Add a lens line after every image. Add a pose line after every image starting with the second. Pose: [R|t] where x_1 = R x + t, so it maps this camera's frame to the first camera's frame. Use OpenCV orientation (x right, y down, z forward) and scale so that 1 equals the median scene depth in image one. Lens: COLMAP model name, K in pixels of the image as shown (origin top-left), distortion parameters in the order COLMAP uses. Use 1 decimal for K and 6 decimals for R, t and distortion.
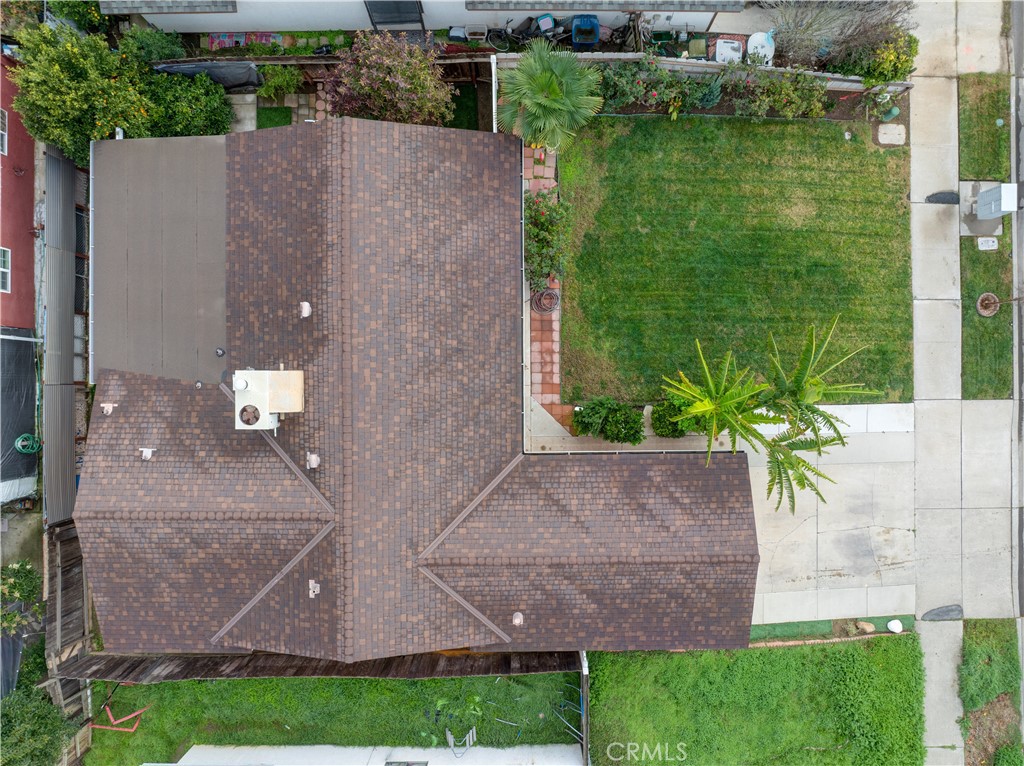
lens RADIAL K [[728.5, 0, 515.1], [0, 728.5, 379.5], [0, 0, 1]] dist [-0.035770, -0.001420]
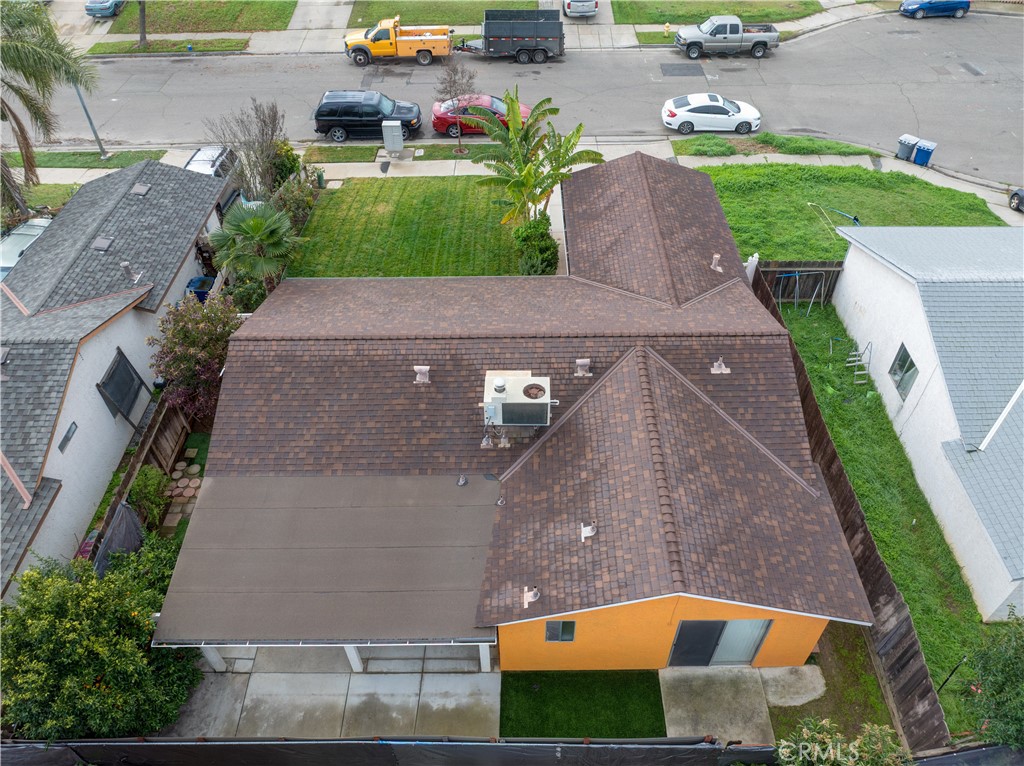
lens RADIAL K [[728.5, 0, 515.1], [0, 728.5, 379.5], [0, 0, 1]] dist [-0.035770, -0.001420]
pose [[0.007259, -0.714690, 0.699404, -0.930633], [0.999885, -0.004134, -0.014601, 0.036918], [0.013327, 0.699429, 0.714578, 0.329684]]
